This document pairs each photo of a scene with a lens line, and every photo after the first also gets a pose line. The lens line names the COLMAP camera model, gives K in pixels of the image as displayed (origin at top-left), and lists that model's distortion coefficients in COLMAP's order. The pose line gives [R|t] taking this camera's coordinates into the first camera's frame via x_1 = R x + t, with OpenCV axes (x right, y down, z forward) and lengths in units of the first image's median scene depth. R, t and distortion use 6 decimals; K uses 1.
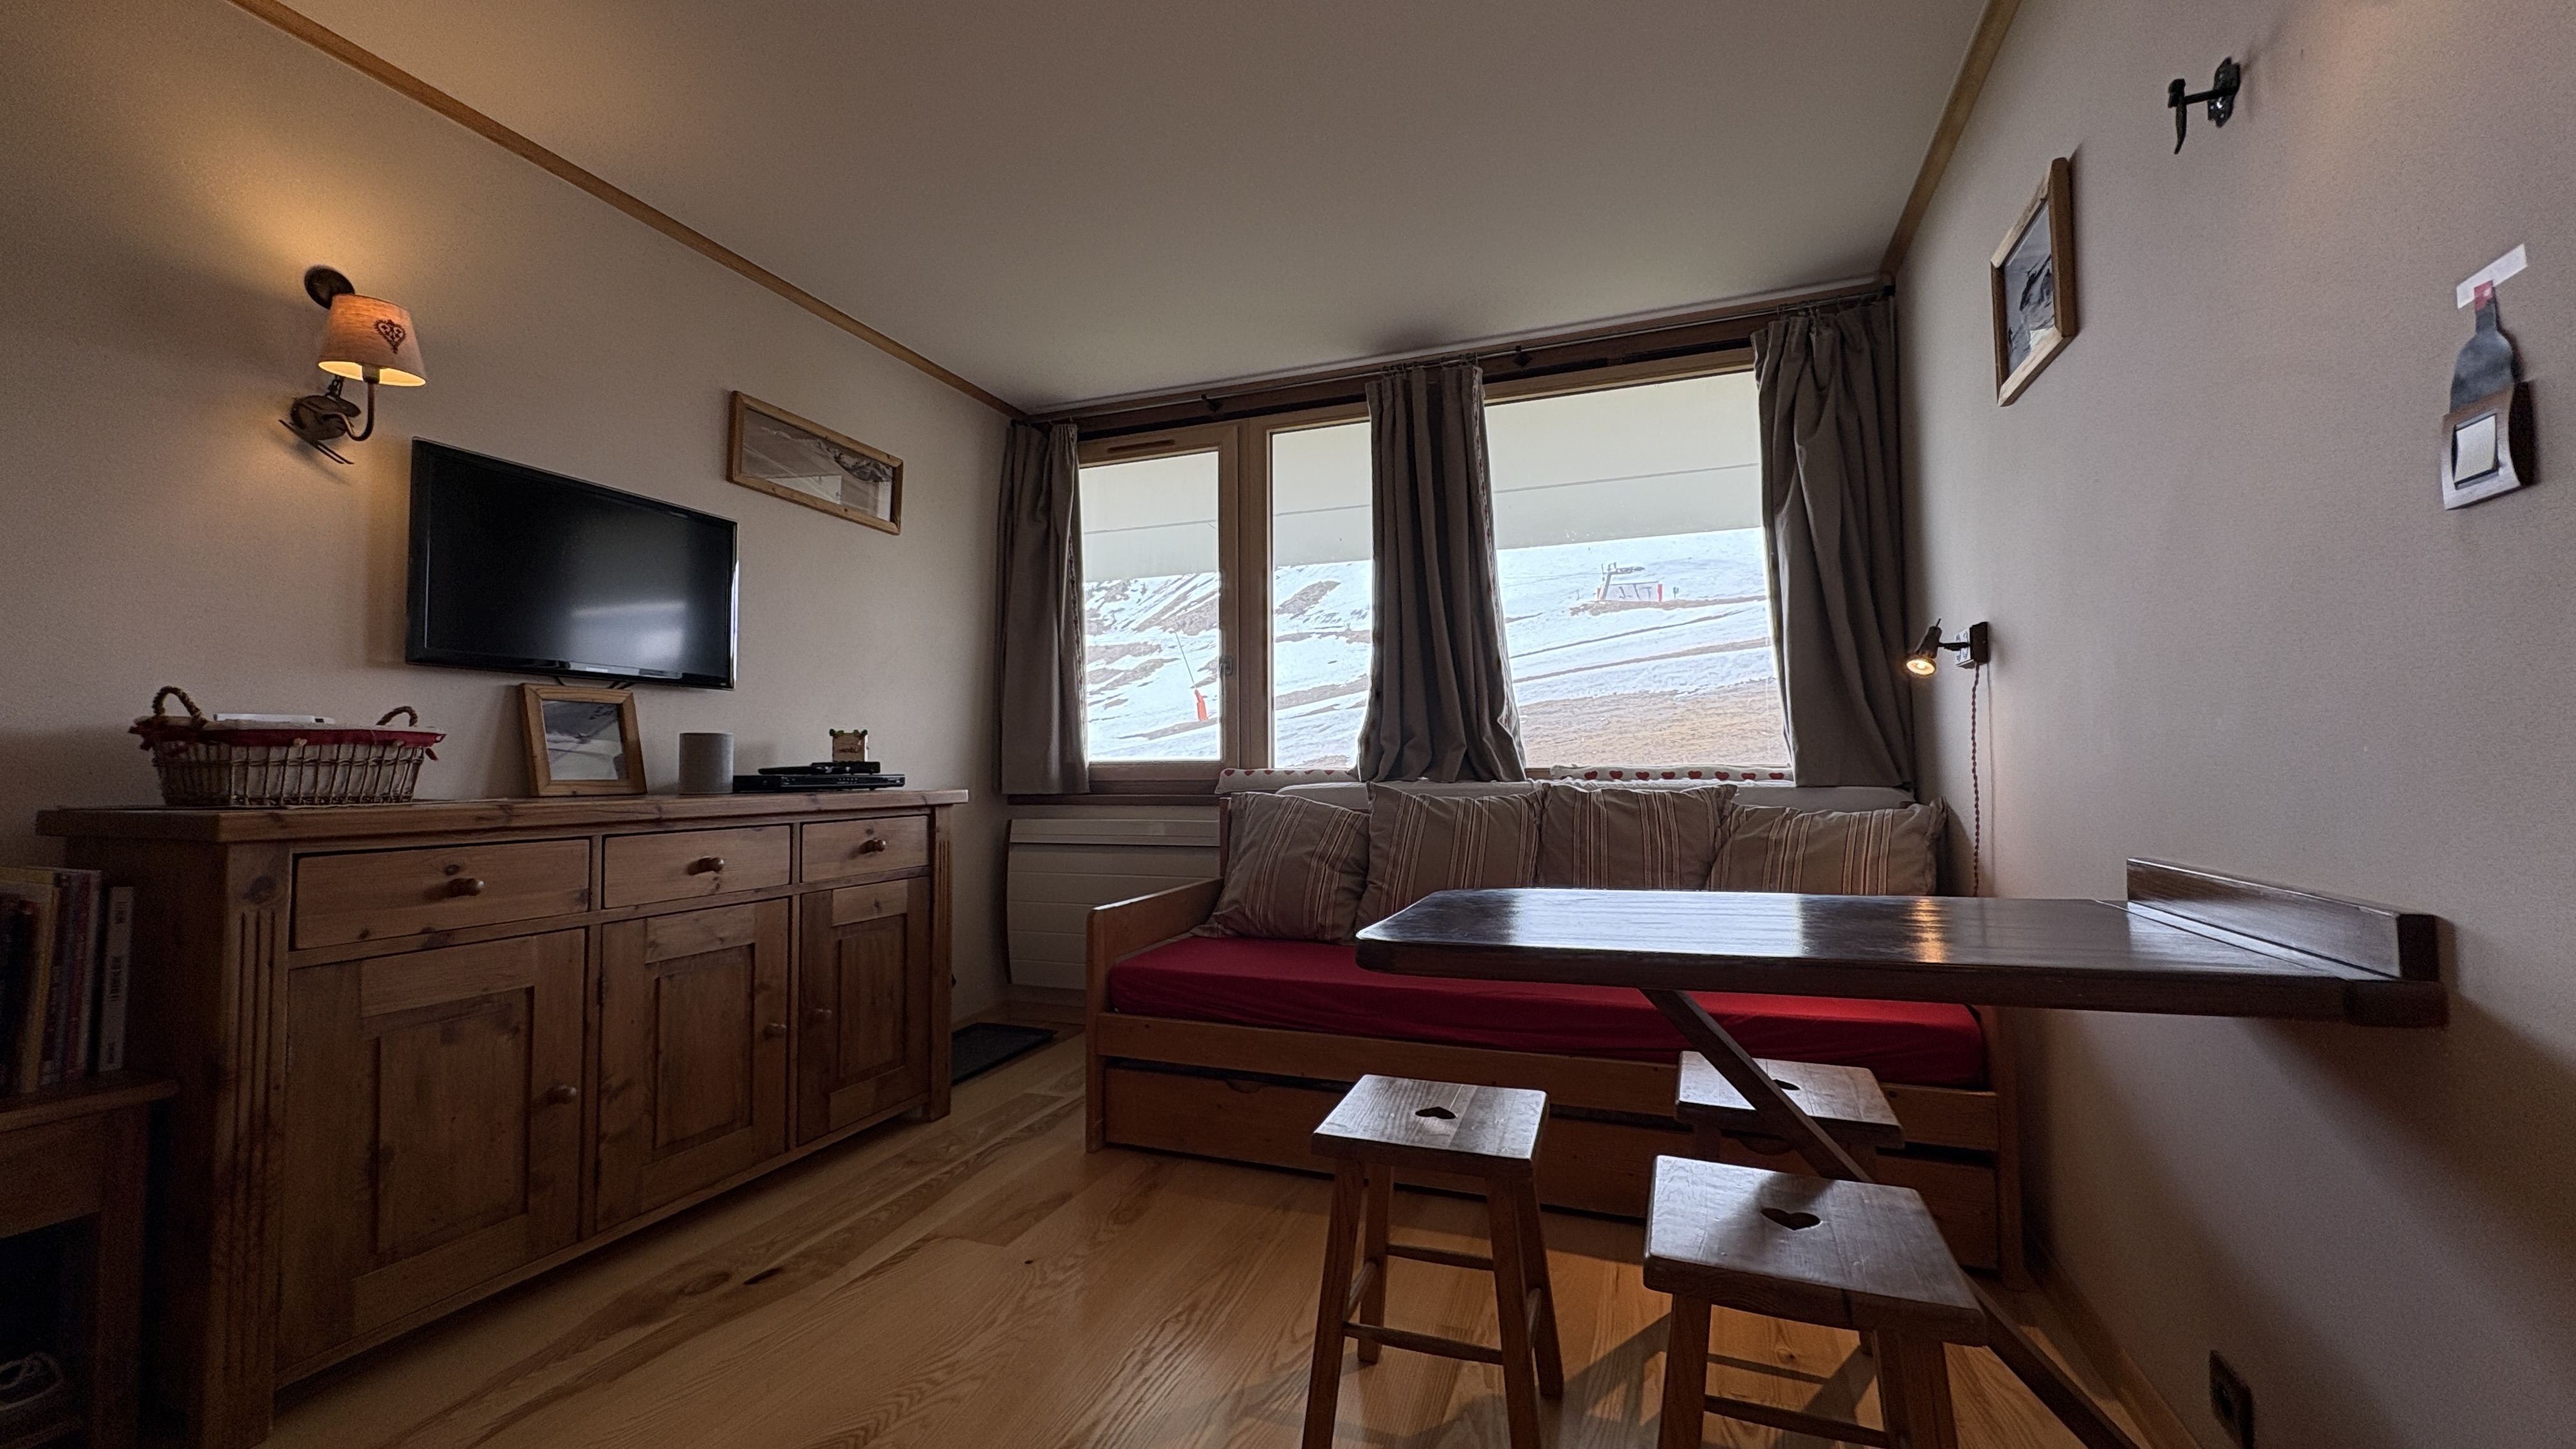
lens RADIAL K [[1023.2, 0, 1290.1], [0, 1023.2, 720.9], [0, 0, 1]] dist [0.001355, -0.000144]
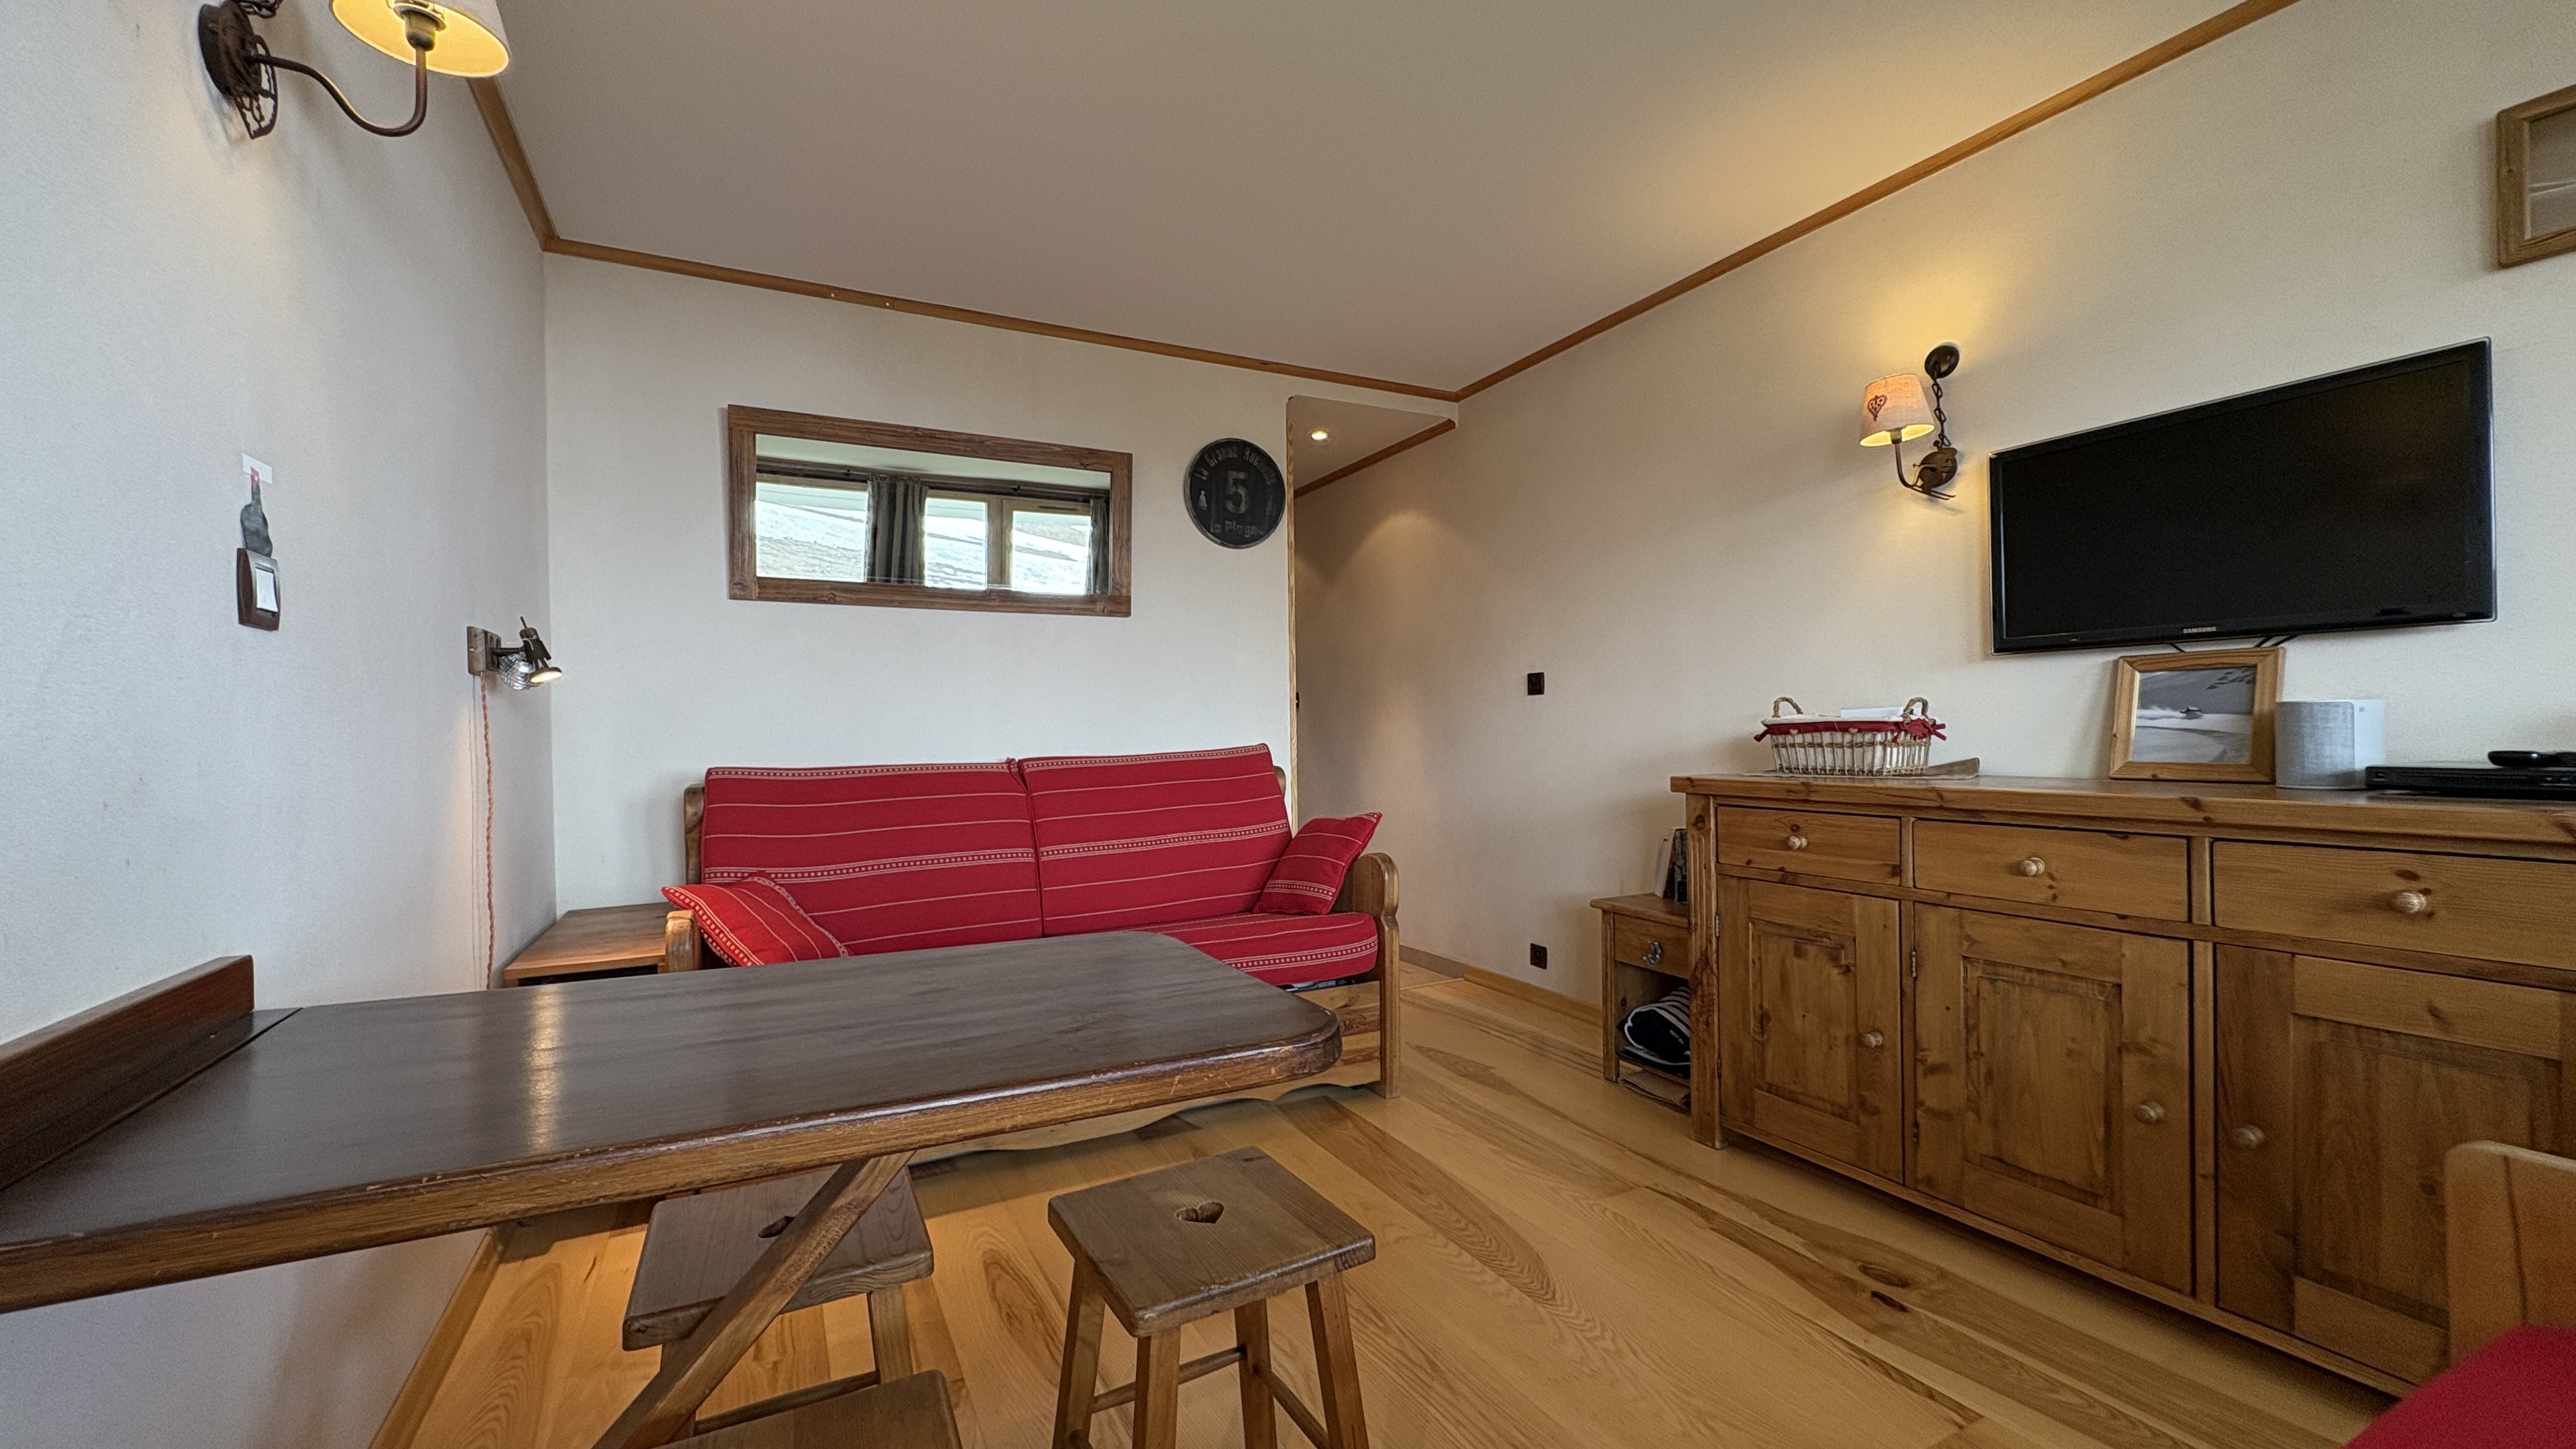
lens RADIAL K [[1023.2, 0, 1287.3], [0, 1023.2, 729.8], [0, 0, 1]] dist [0.001355, -0.000144]
pose [[-0.669206, 0.014347, -0.742939, 0.506943], [0.054085, 0.998102, -0.029443, 0.017594], [0.741106, -0.059885, -0.668712, 1.169239]]
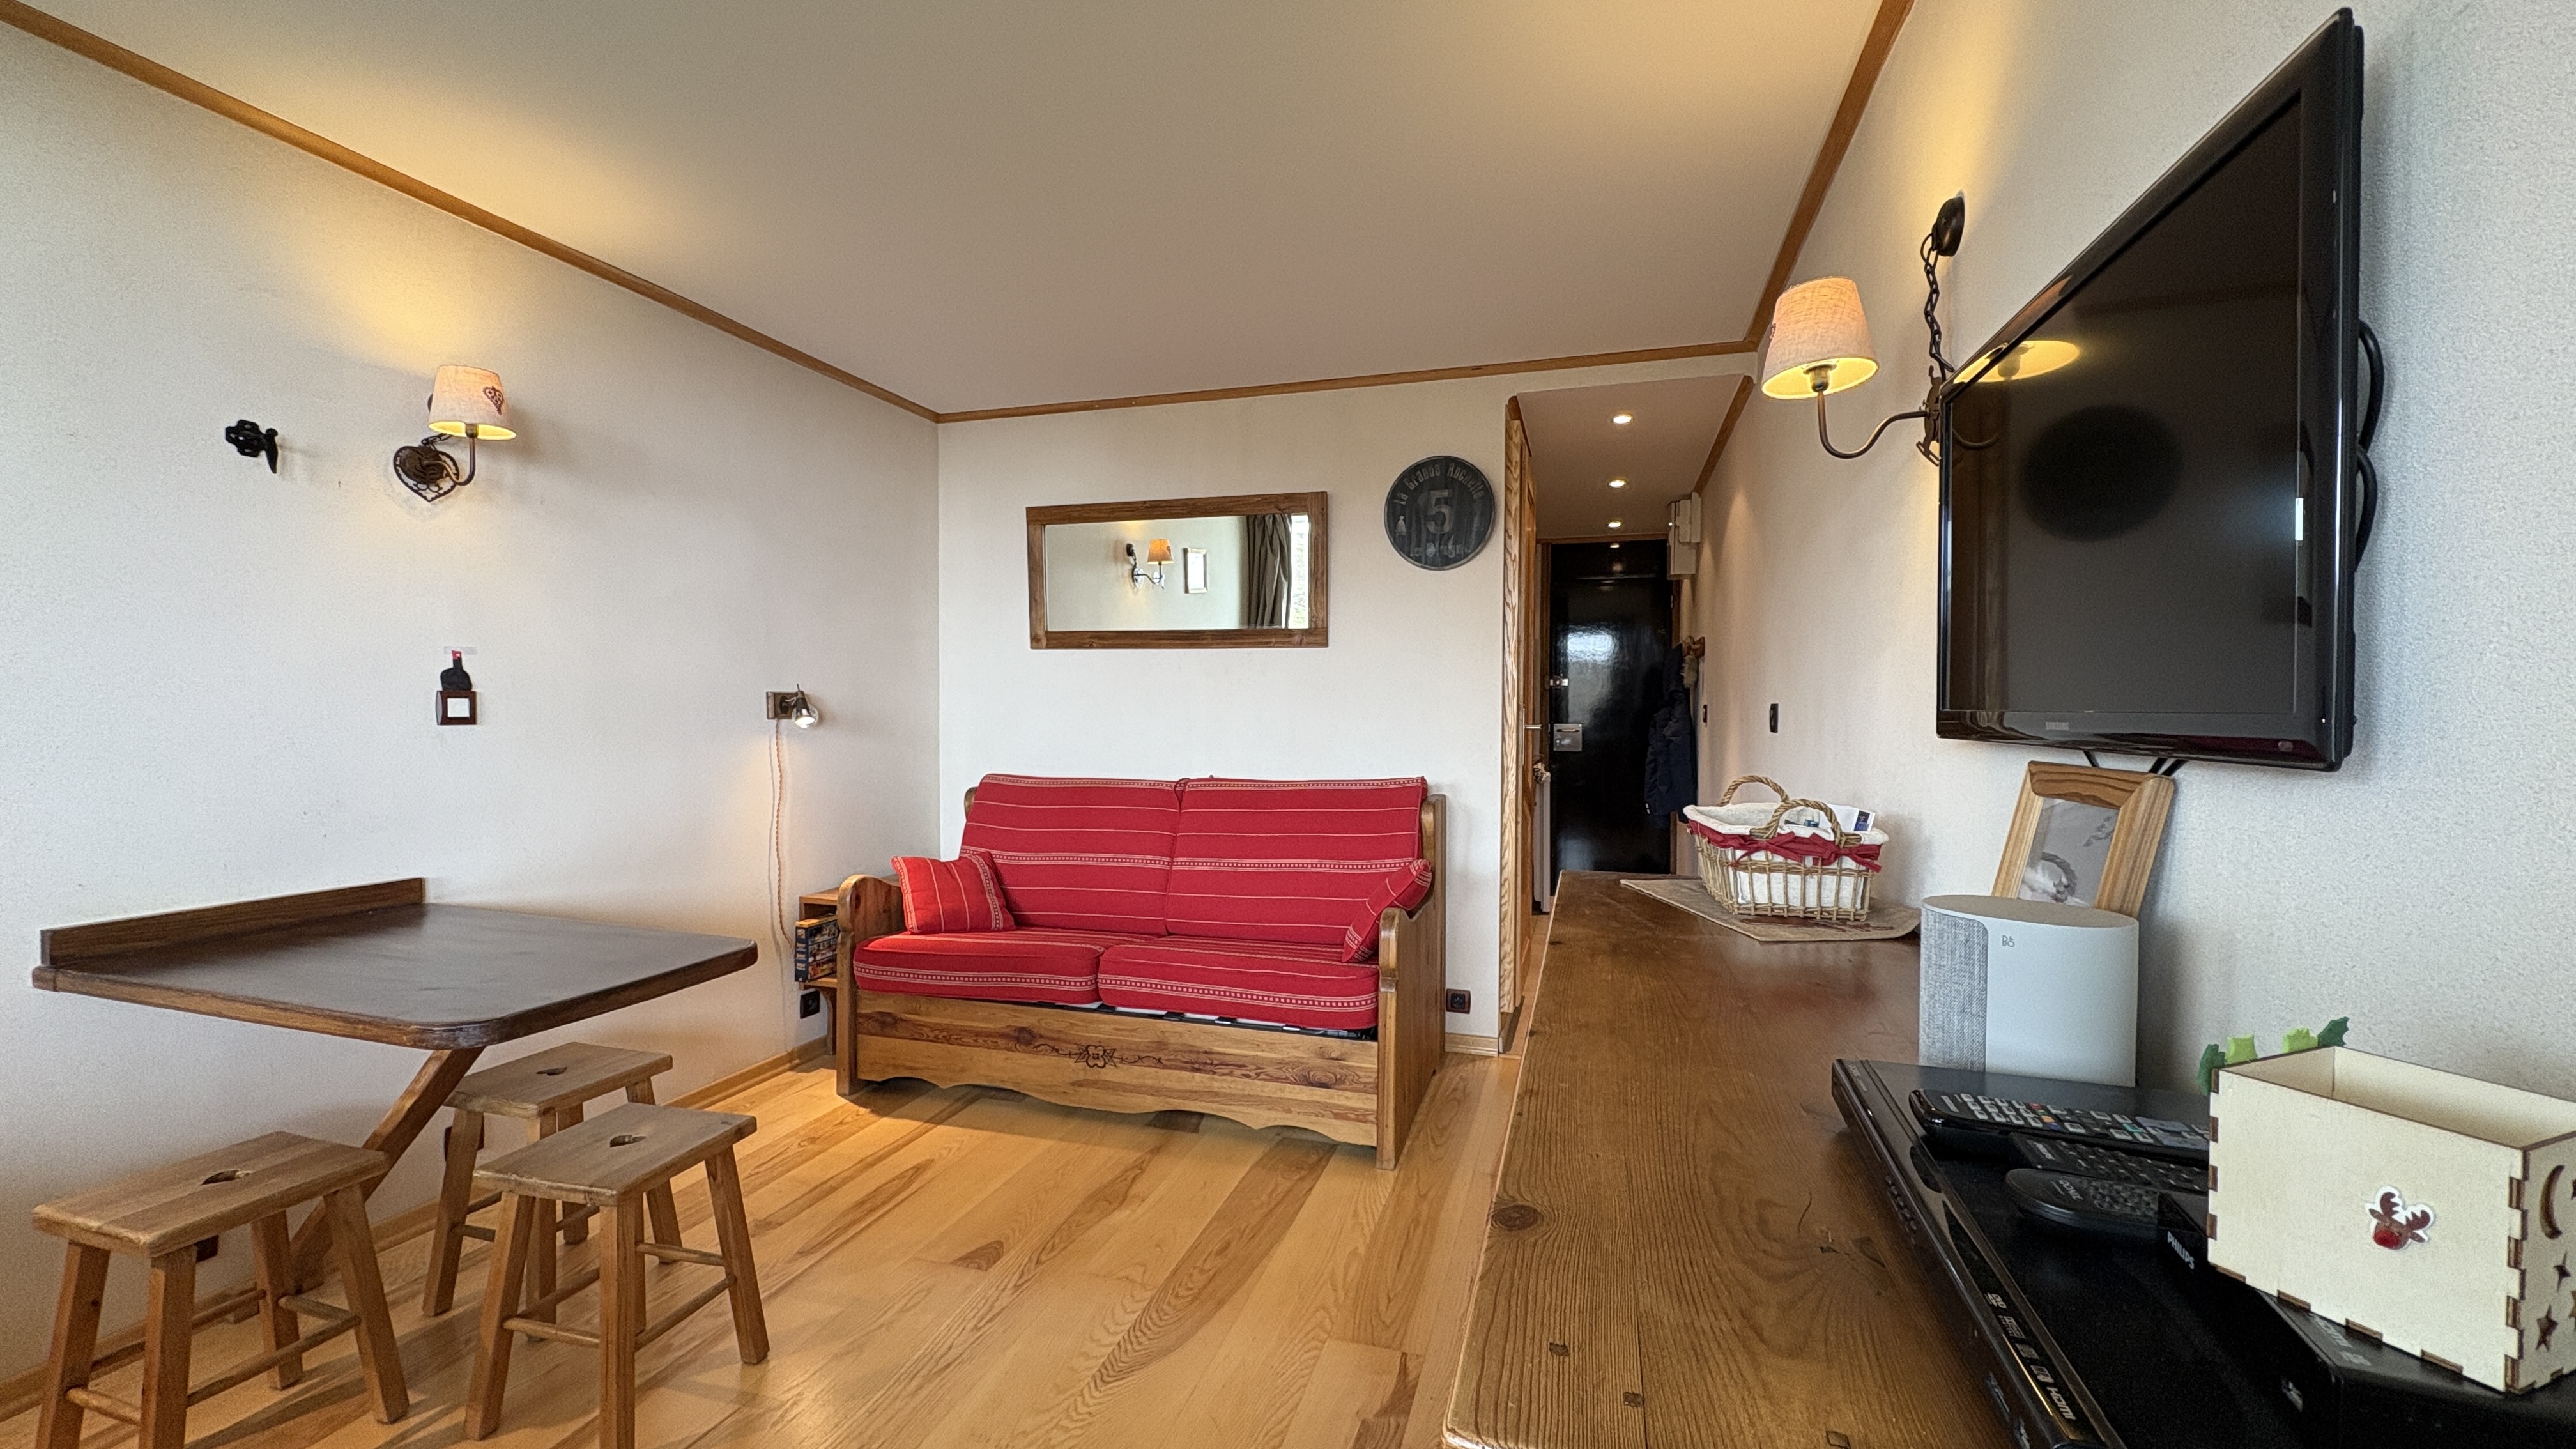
lens RADIAL K [[1023.2, 0, 1277.1], [0, 1023.2, 727.8], [0, 0, 1]] dist [0.001355, -0.000144]
pose [[-0.997949, 0.000040, -0.064018, -0.383302], [0.001709, 0.999660, -0.026007, -0.046375], [0.063995, -0.026063, -0.997610, 1.623028]]
